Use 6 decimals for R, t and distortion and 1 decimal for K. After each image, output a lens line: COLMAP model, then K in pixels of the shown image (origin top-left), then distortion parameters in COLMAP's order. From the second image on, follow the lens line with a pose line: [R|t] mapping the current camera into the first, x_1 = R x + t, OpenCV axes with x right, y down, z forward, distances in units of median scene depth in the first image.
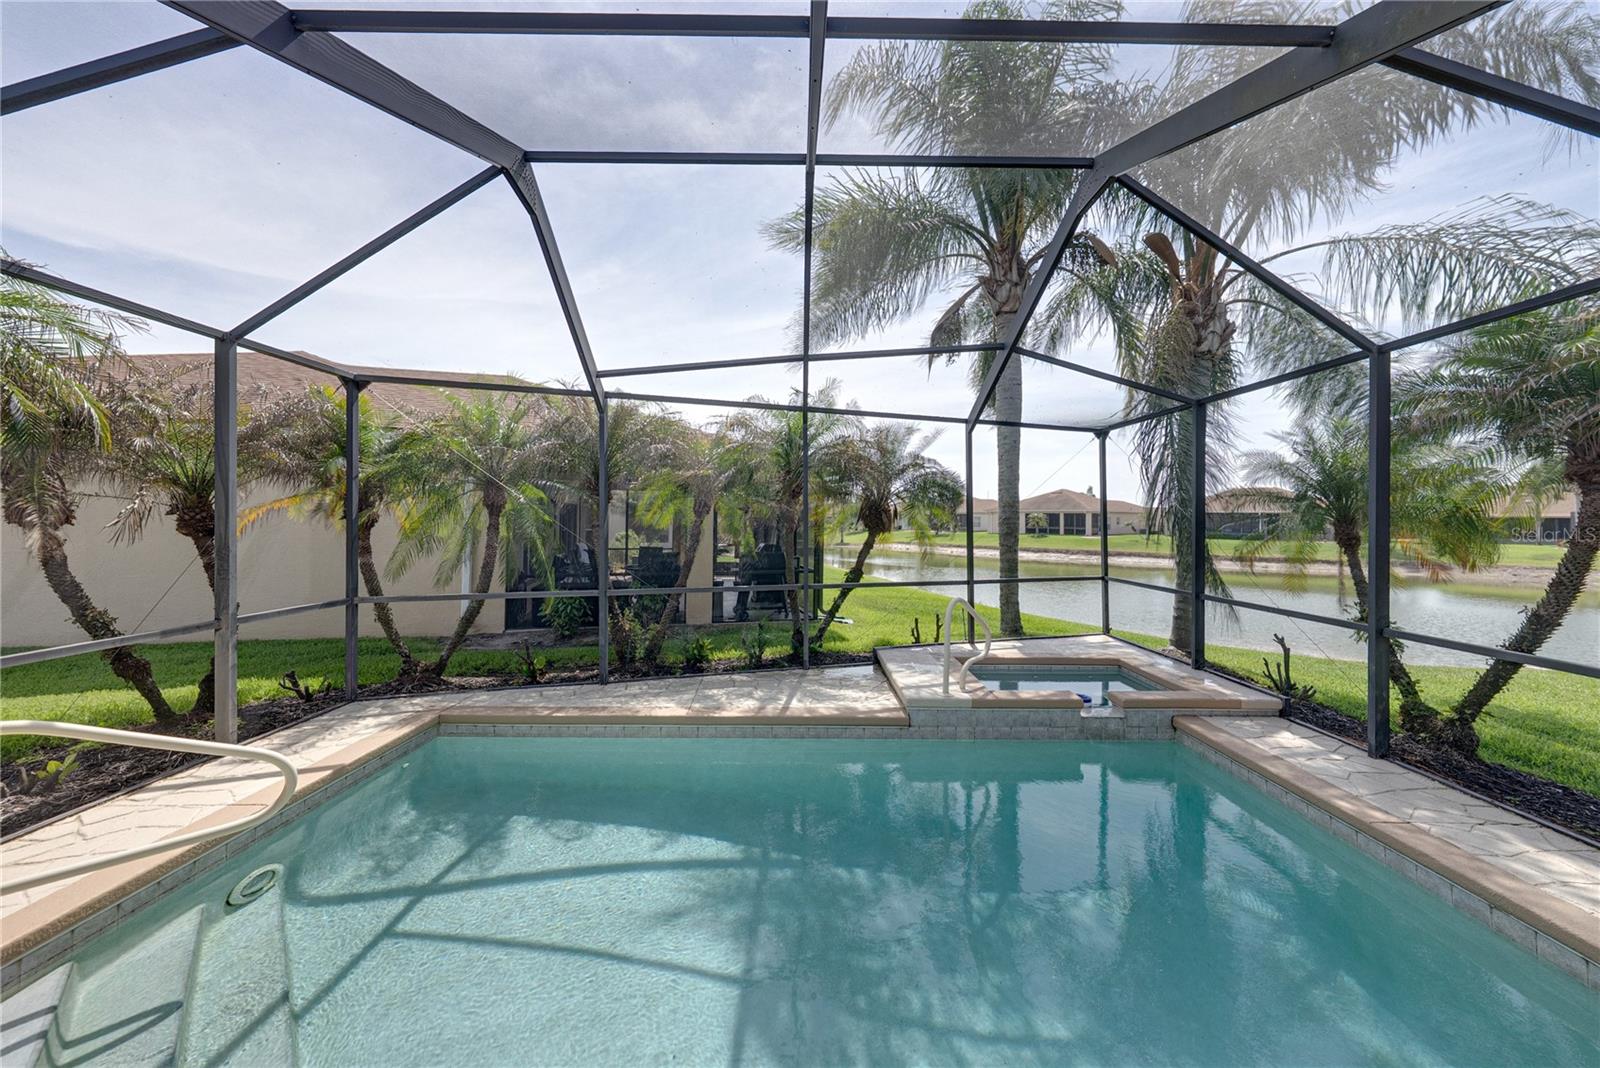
lens RADIAL K [[548.5, 0, 805.9], [0, 548.5, 522.5], [0, 0, 1]] dist [-0.004661, 0.000441]
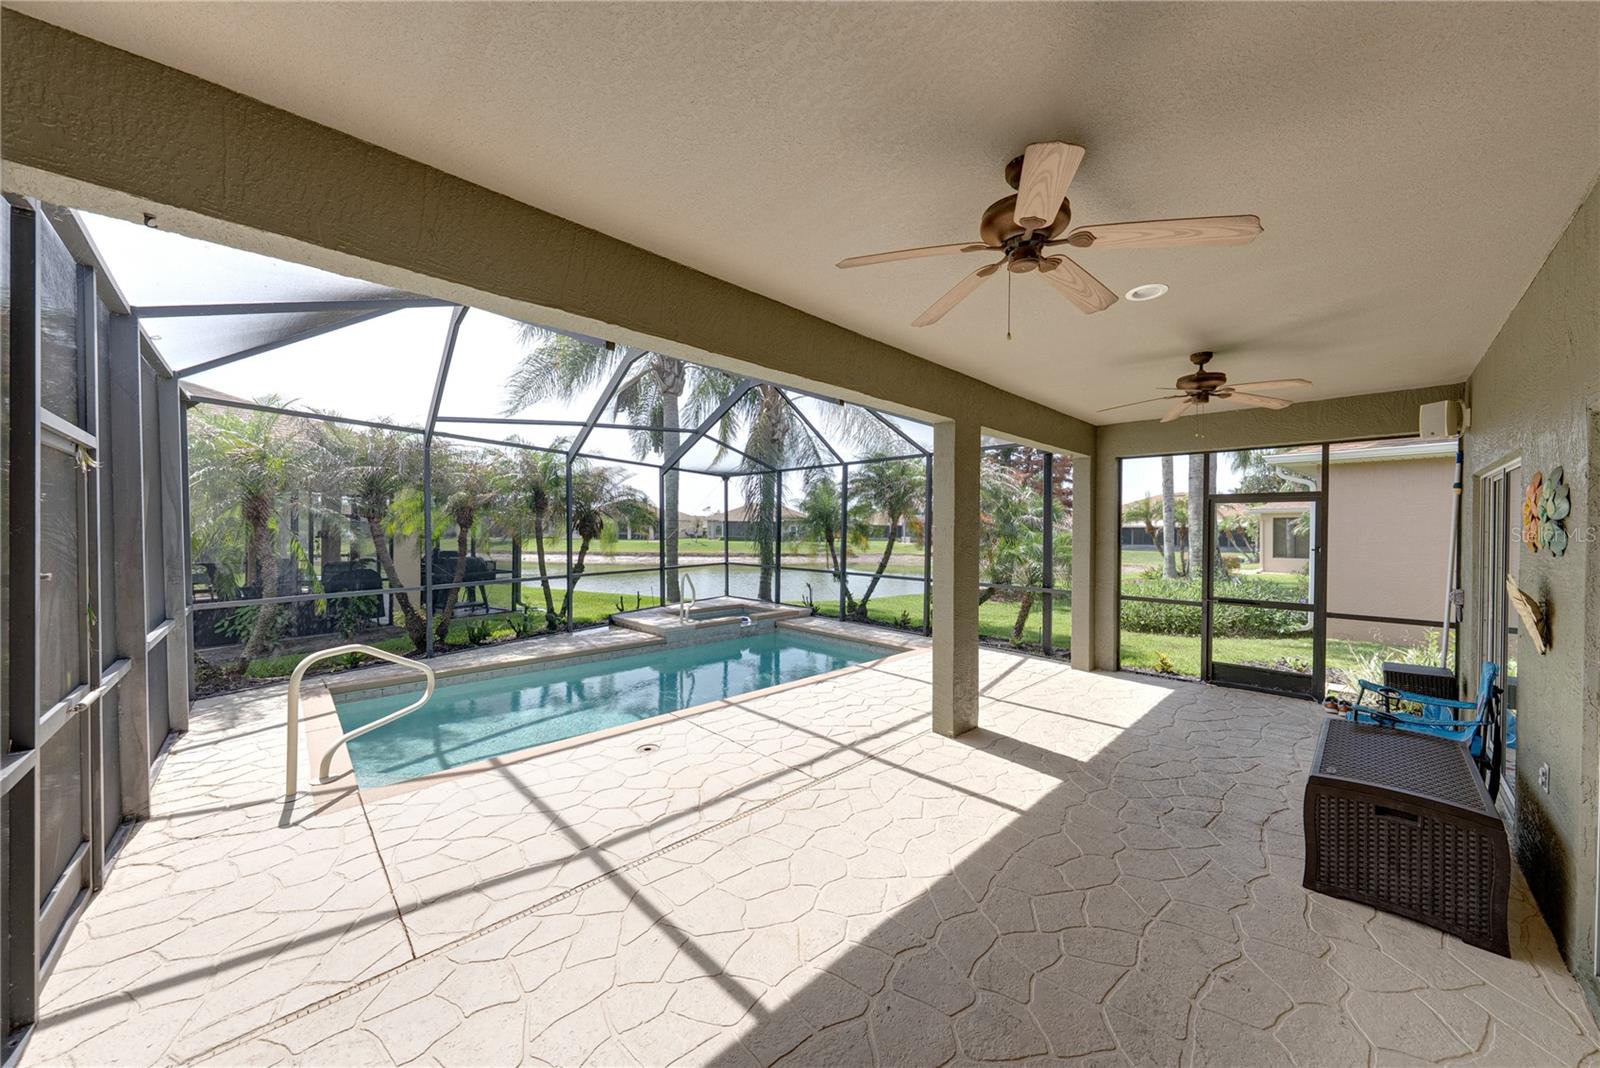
lens RADIAL K [[548.5, 0, 808.3], [0, 548.5, 528.9], [0, 0, 1]] dist [-0.004661, 0.000441]
pose [[0.716755, -0.000390, 0.697325, -0.695585], [-0.001488, 0.999997, 0.002089, -0.013463], [-0.697324, -0.002534, 0.716752, -0.592971]]
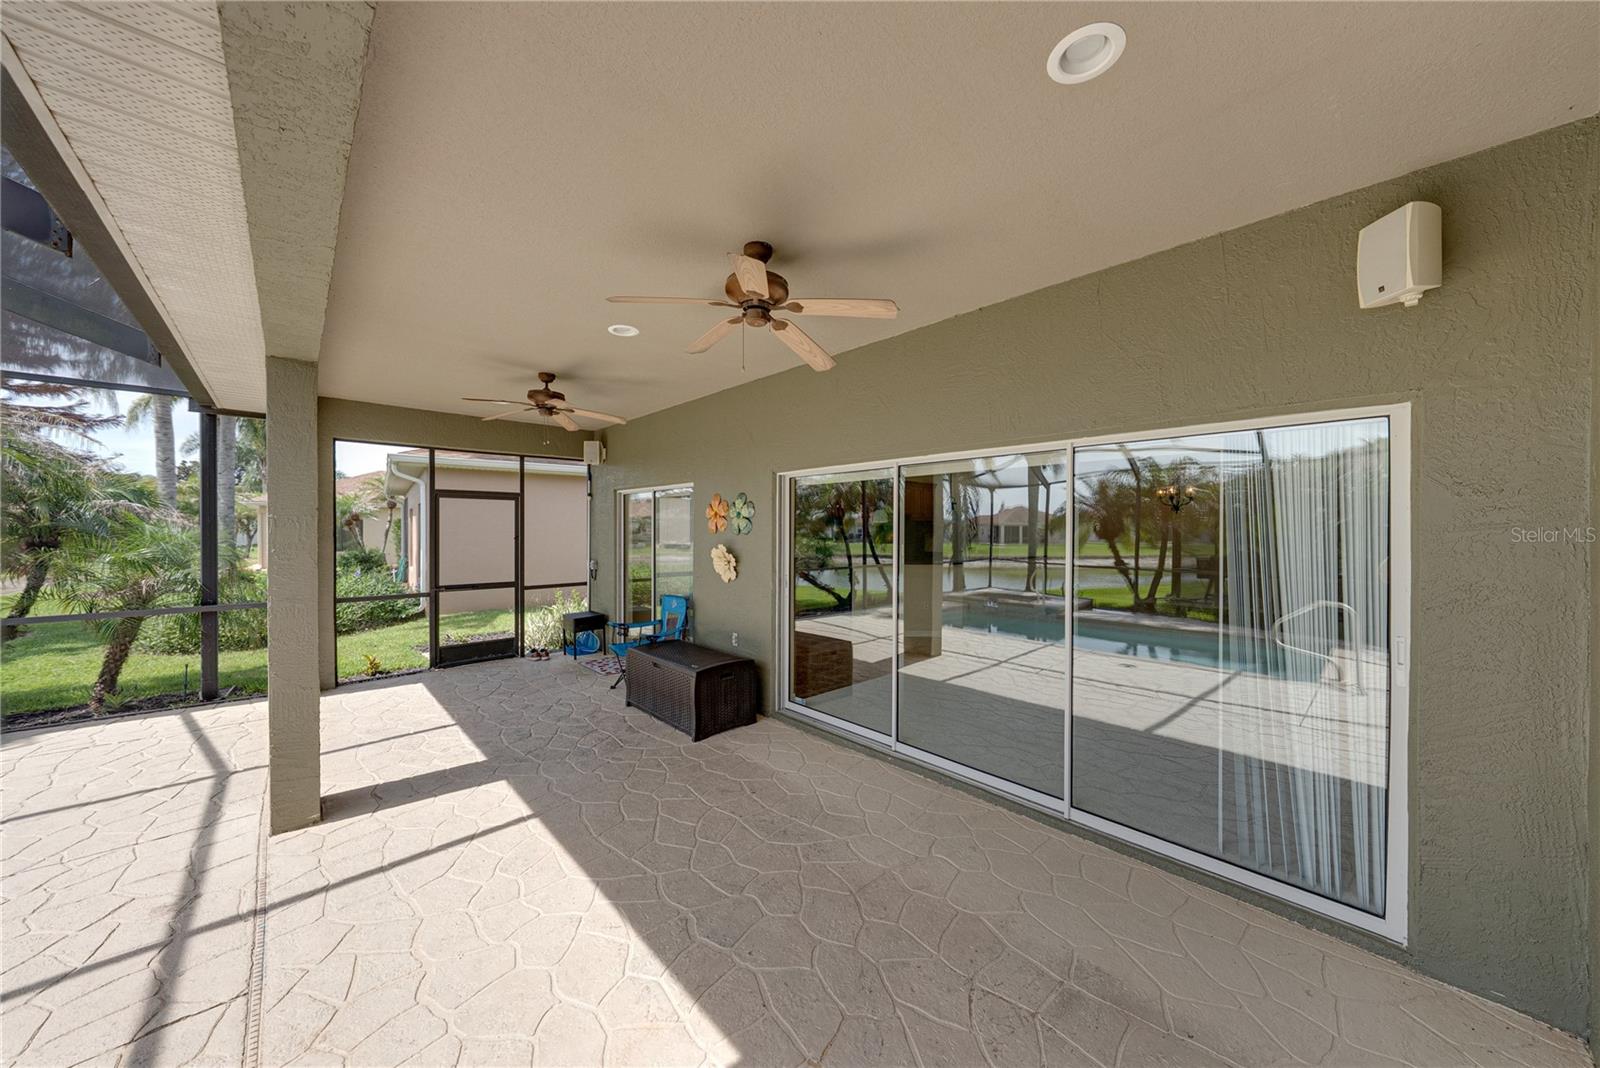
lens RADIAL K [[548.5, 0, 799.8], [0, 548.5, 527.1], [0, 0, 1]] dist [-0.004661, 0.000441]
pose [[-0.679559, -0.006771, 0.733590, -0.724001], [-0.003229, 0.999975, 0.006239, -0.010703], [-0.733614, 0.001871, -0.679564, -0.086484]]
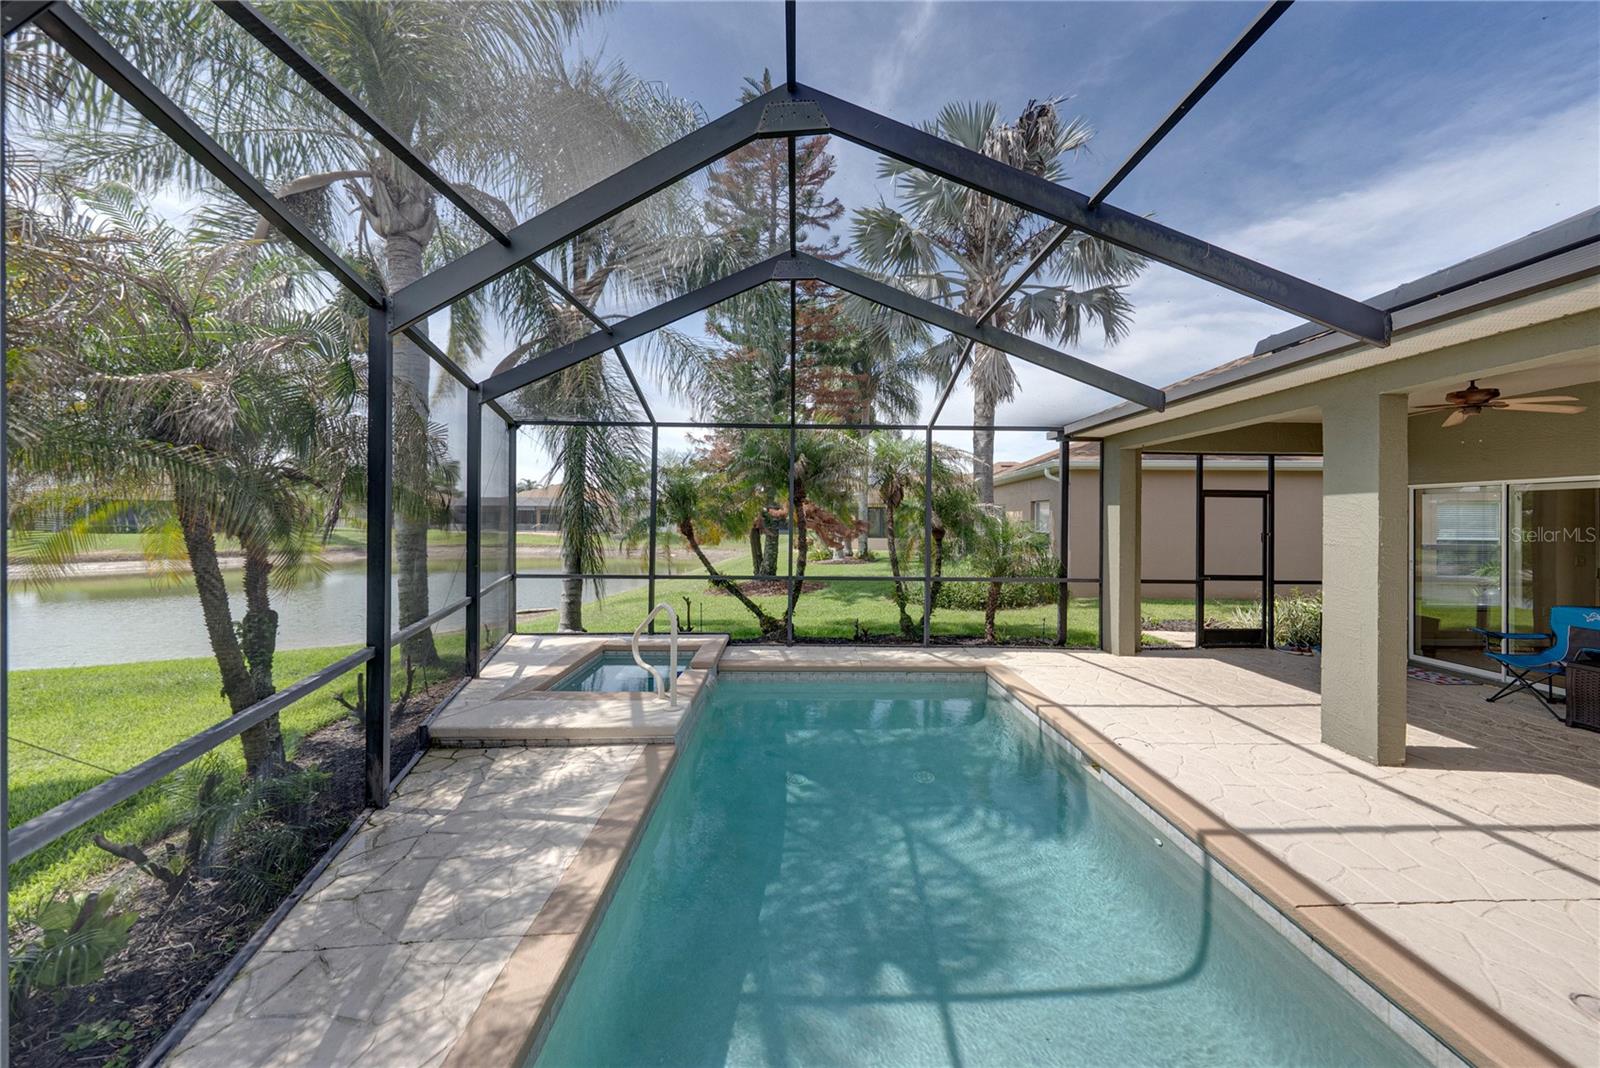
lens RADIAL K [[548.5, 0, 805.3], [0, 548.5, 517.7], [0, 0, 1]] dist [-0.004661, 0.000441]
pose [[-0.013393, -0.007110, 0.999885, -0.651986], [-0.005384, 0.999961, 0.007038, -0.018823], [-0.999896, -0.005289, -0.013431, 0.763219]]
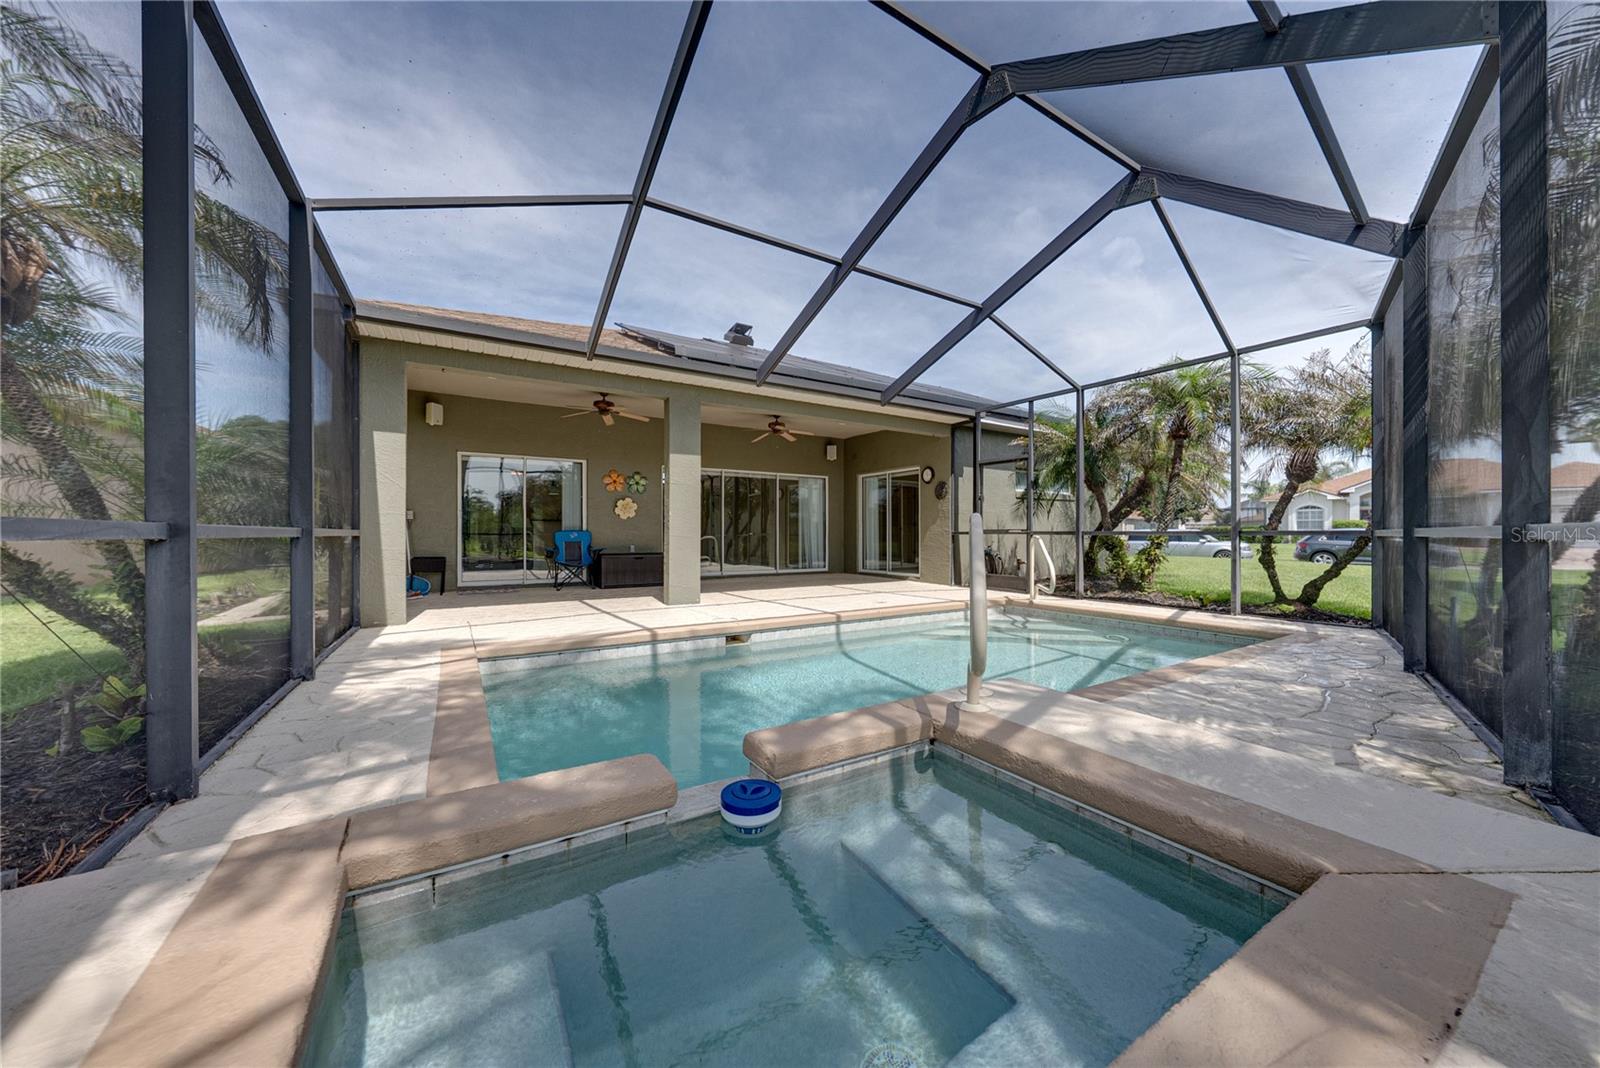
lens RADIAL K [[560.1, 0, 801.2], [0, 560.1, 534.4], [0, 0, 1]] dist [-0.004153, 0.000939]
pose [[-0.850637, -0.007697, -0.525698, 0.664991], [-0.008500, 0.999963, -0.000888, 0.153990], [0.525685, 0.003713, -0.850671, 1.326320]]
